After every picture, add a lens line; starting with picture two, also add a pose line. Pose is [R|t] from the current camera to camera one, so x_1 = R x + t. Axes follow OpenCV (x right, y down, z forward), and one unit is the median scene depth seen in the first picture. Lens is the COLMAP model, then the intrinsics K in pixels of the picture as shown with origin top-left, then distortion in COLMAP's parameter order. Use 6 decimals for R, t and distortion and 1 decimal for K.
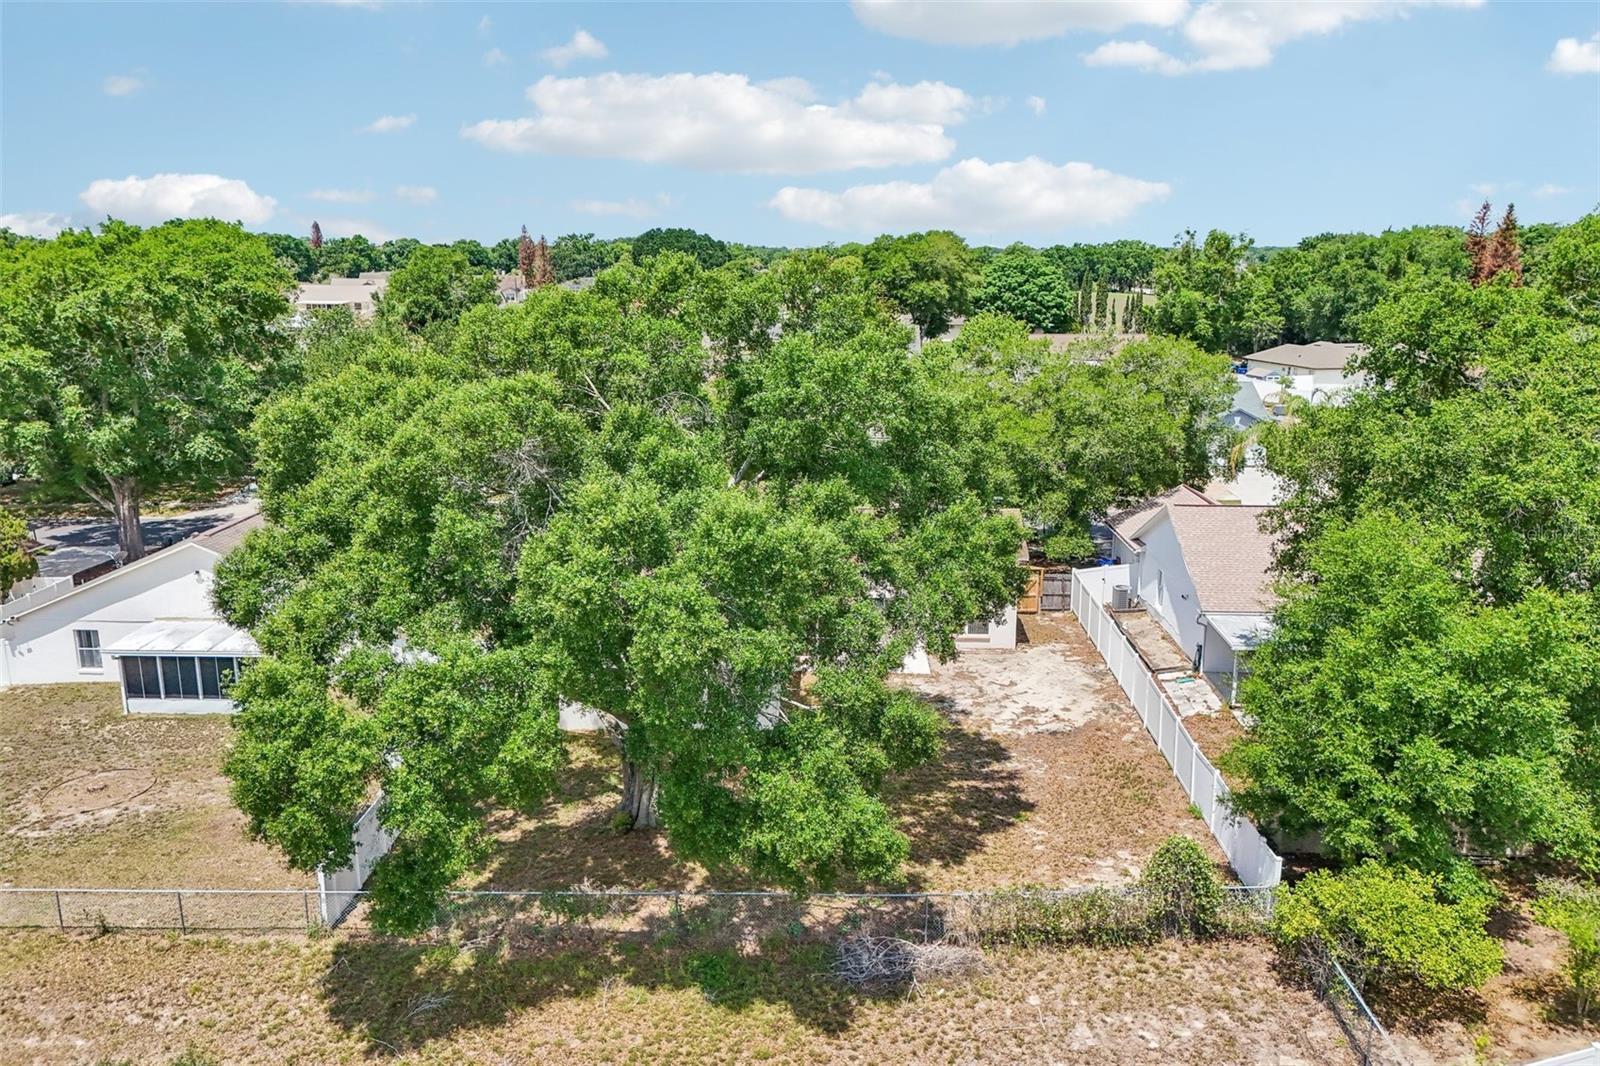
lens RADIAL K [[1189.1, 0, 800.0], [0, 1189.1, 533.0], [0, 0, 1]] dist [0.077839, -0.085936]
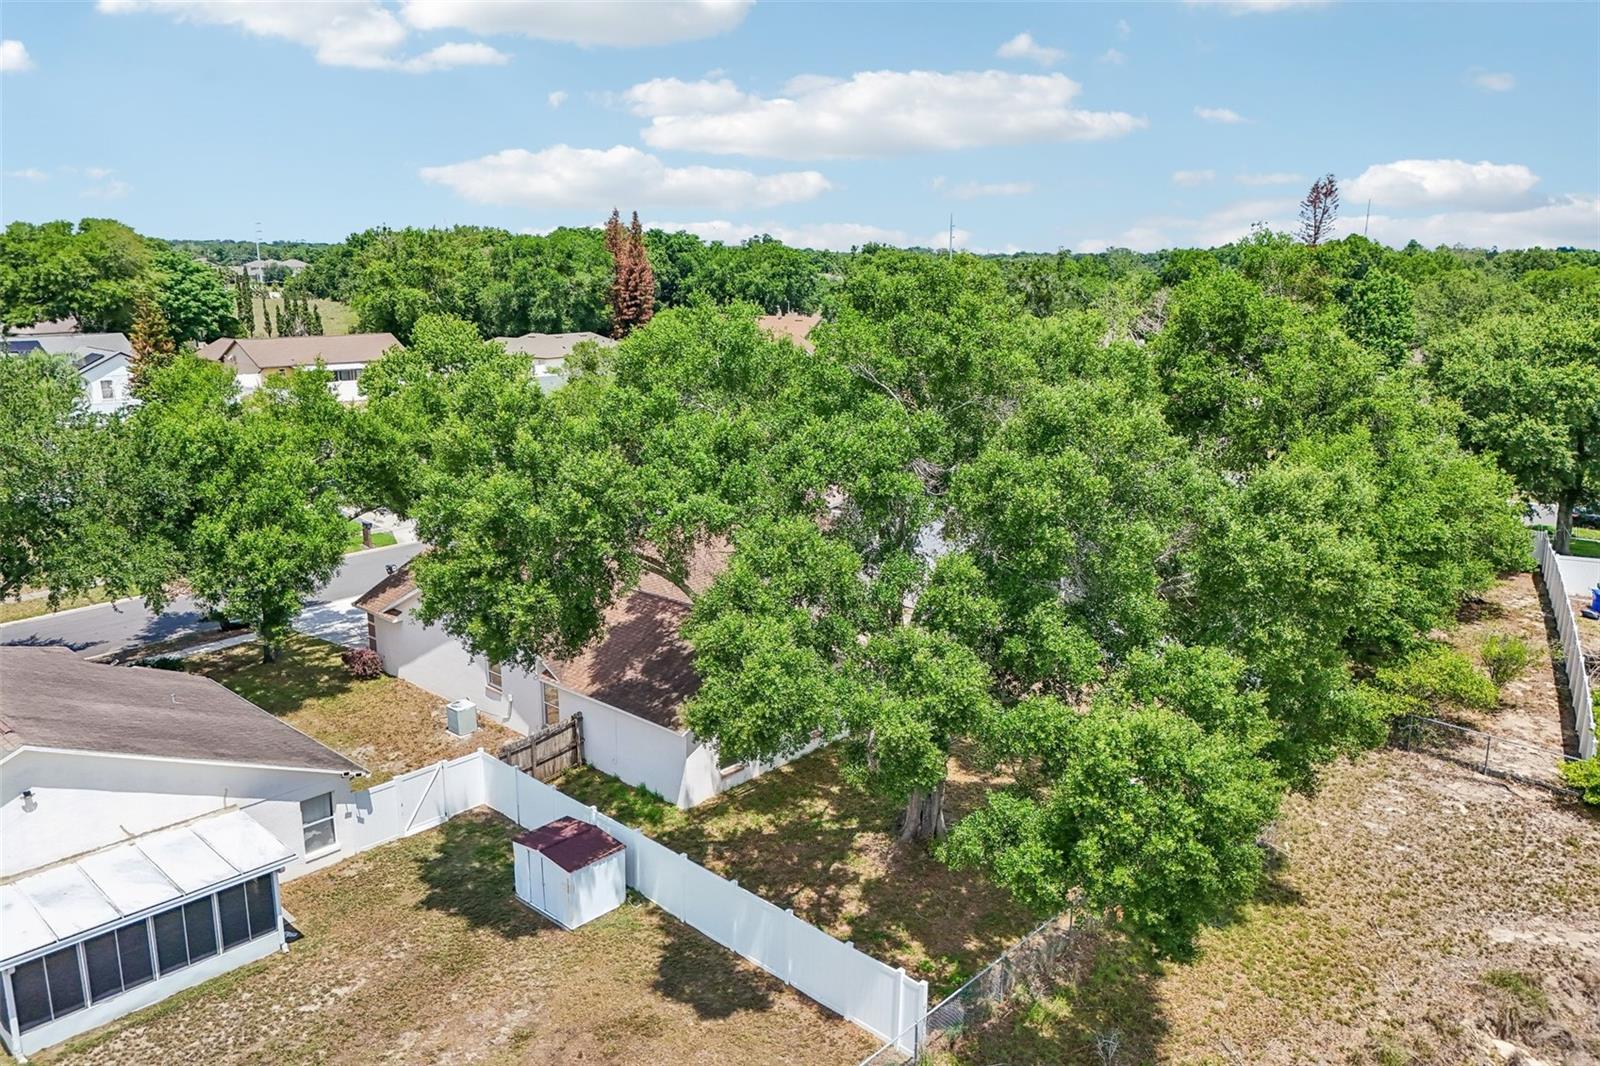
lens RADIAL K [[1189.1, 0, 800.0], [0, 1189.1, 533.0], [0, 0, 1]] dist [0.077839, -0.085936]
pose [[0.654434, -0.172645, 0.736145, -0.805495], [0.169511, 0.982302, 0.079680, -0.092398], [-0.736873, 0.072640, 0.672117, 0.374641]]
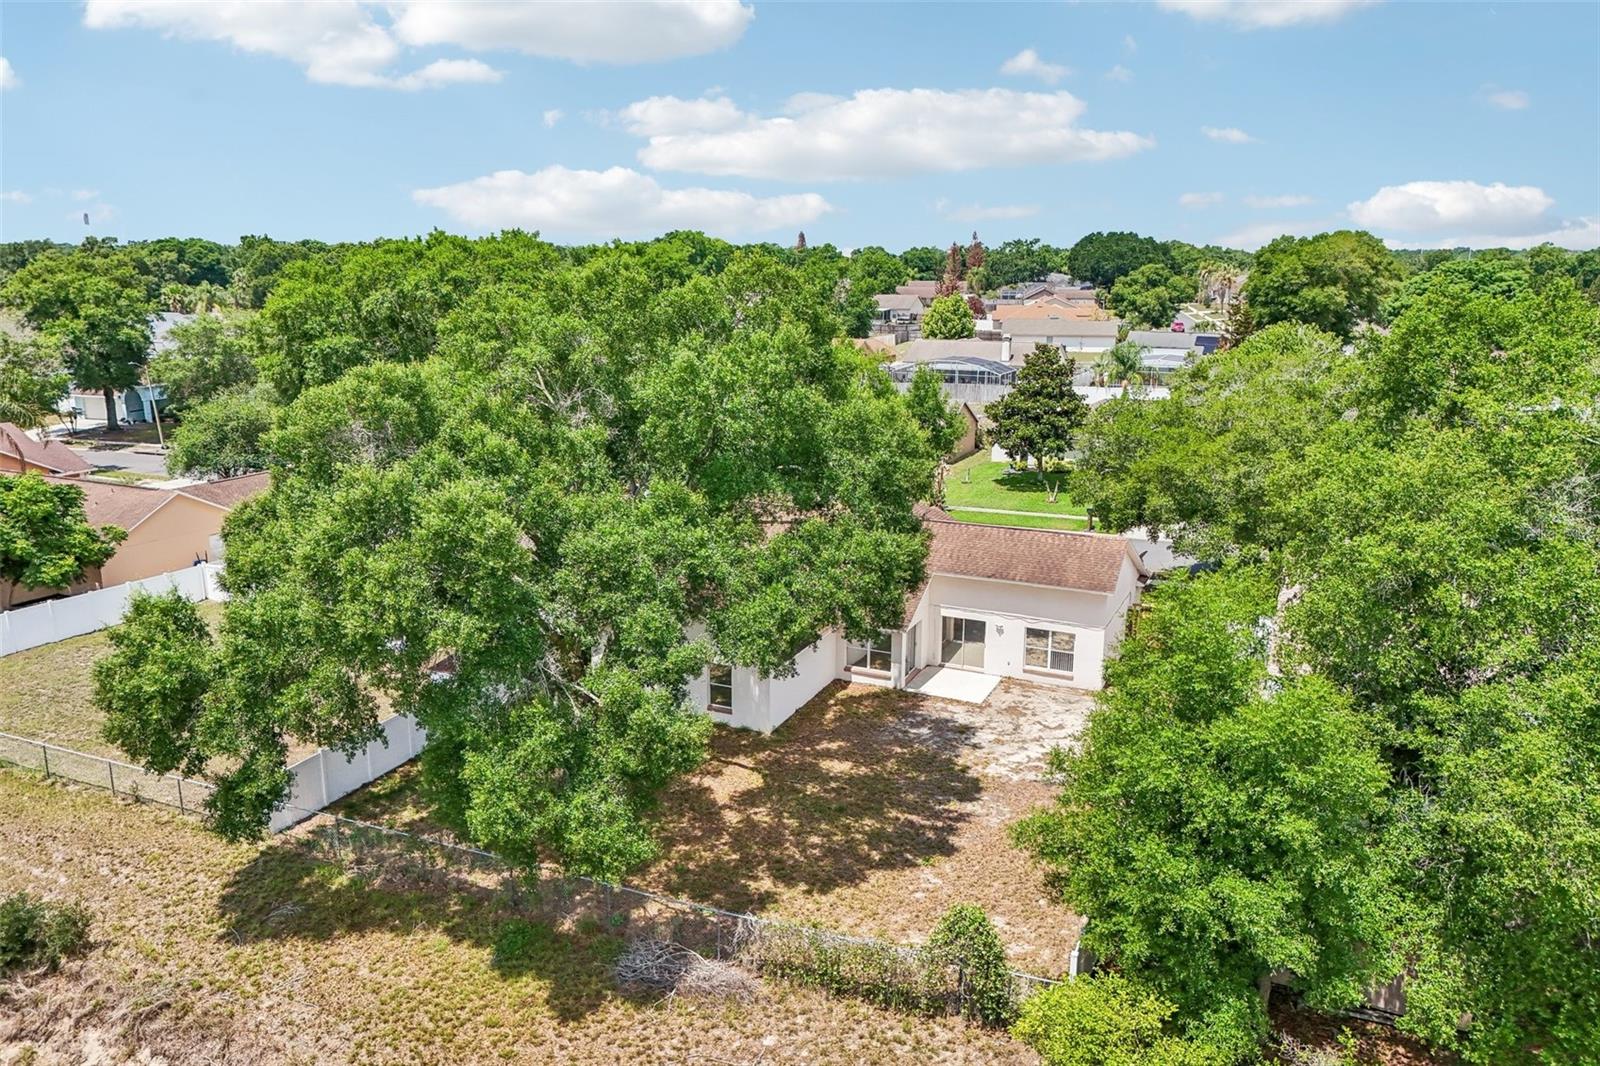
lens RADIAL K [[1189.1, 0, 800.0], [0, 1189.1, 533.0], [0, 0, 1]] dist [0.077839, -0.085936]
pose [[0.916785, 0.089693, -0.389180, 0.409566], [-0.091576, 0.995703, 0.013752, -0.018300], [0.388741, 0.023032, 0.921059, 0.095394]]
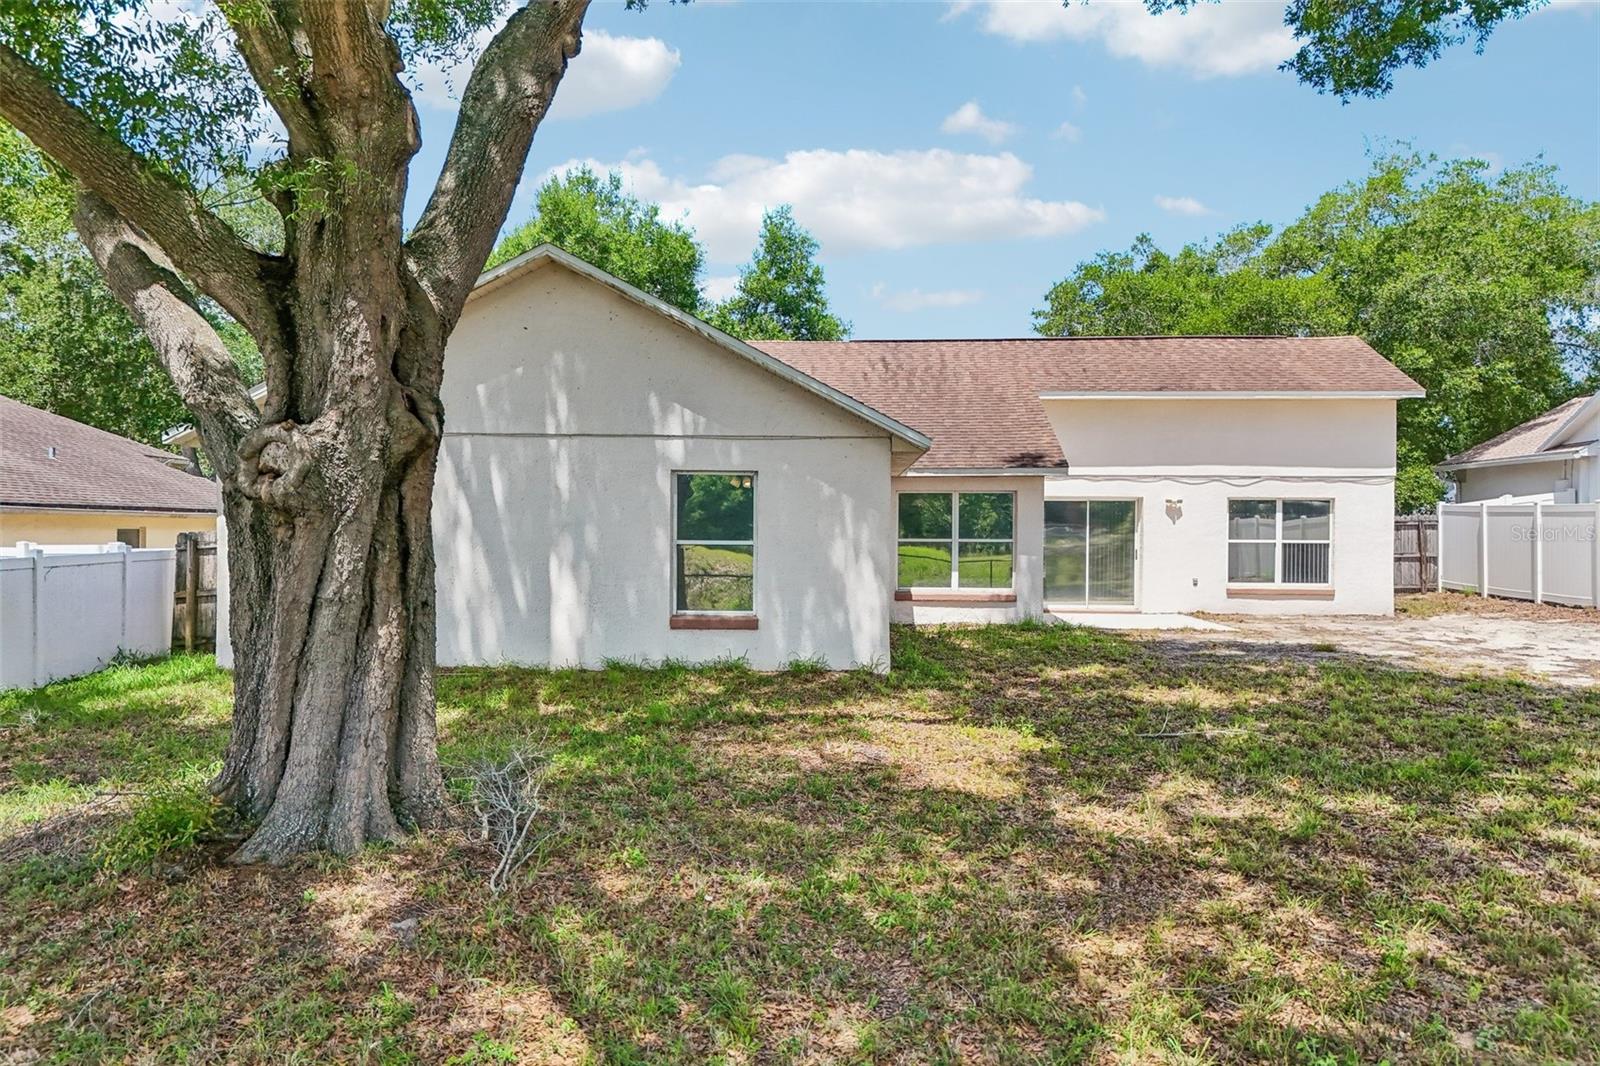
lens RADIAL K [[1189.1, 0, 800.0], [0, 1189.1, 533.0], [0, 0, 1]] dist [0.077839, -0.085936]
pose [[0.999987, 0.002213, 0.004648, -0.050158], [-0.001054, 0.971781, -0.235881, 0.224864], [-0.005039, 0.235873, 0.971771, 0.738376]]
